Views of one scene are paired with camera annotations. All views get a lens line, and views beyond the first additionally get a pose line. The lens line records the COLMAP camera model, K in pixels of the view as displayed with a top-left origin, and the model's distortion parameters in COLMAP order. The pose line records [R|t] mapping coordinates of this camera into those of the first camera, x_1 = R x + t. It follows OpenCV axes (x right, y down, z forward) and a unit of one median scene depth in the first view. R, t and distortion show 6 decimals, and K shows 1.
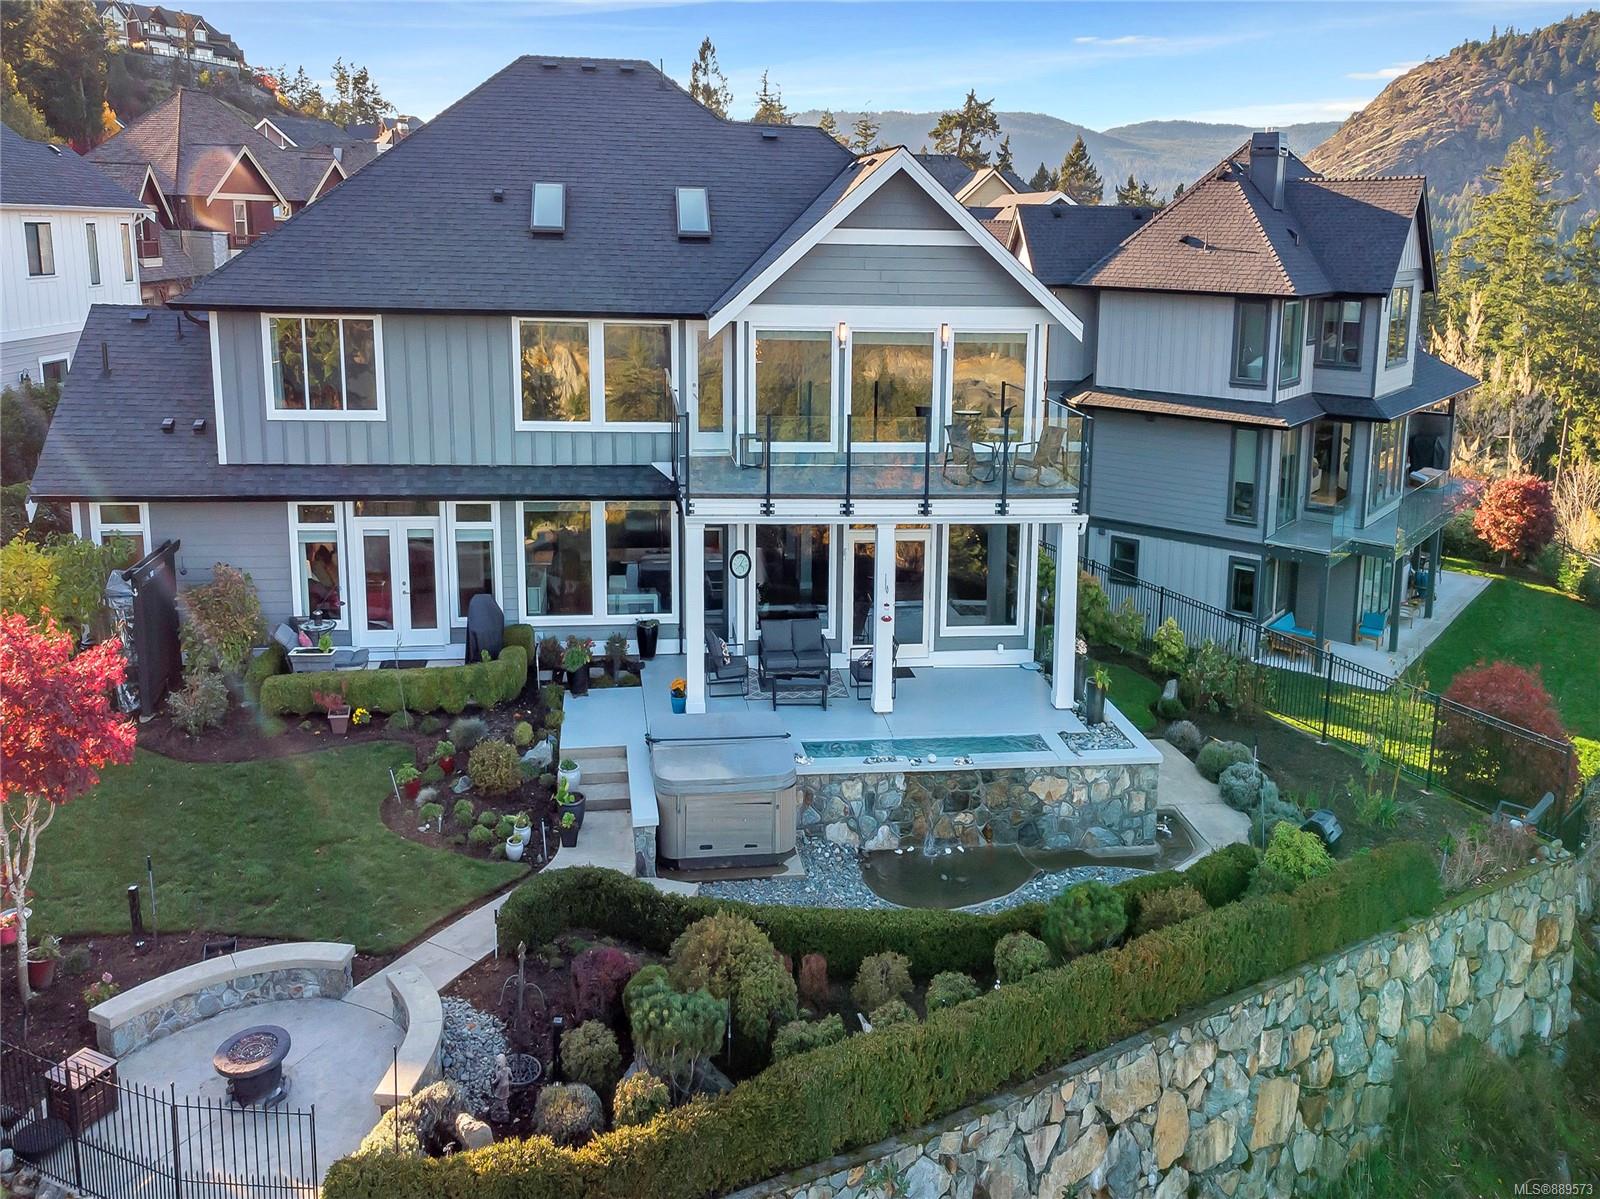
lens RADIAL K [[1489.9, 0, 800.0], [0, 1489.9, 599.5], [0, 0, 1]] dist [0.002145, 0.077842]
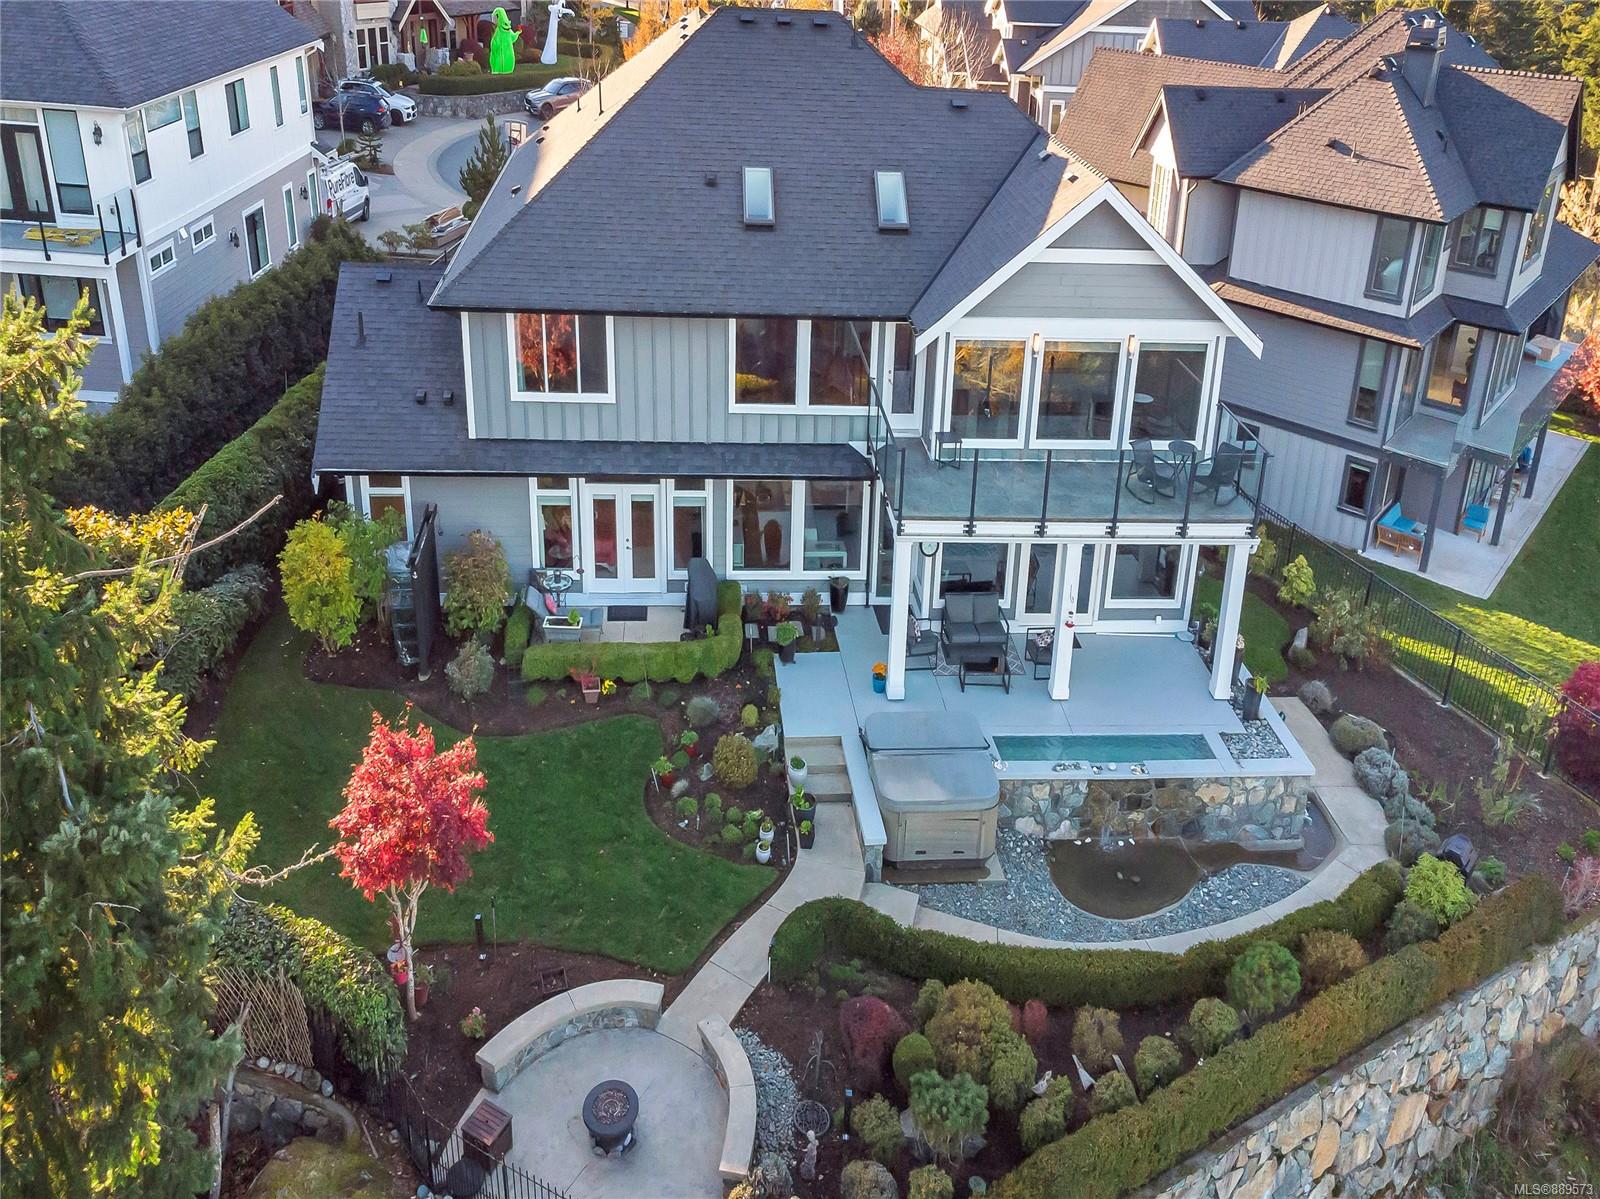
lens RADIAL K [[1377.1, 0, 800.0], [0, 1377.1, 599.5], [0, 0, 1]] dist [-0.000727, 0.067253]
pose [[0.997656, 0.034523, -0.059075, -0.090514], [-0.023716, 0.984333, 0.174716, -0.194968], [0.064181, -0.172905, 0.982845, -0.035700]]
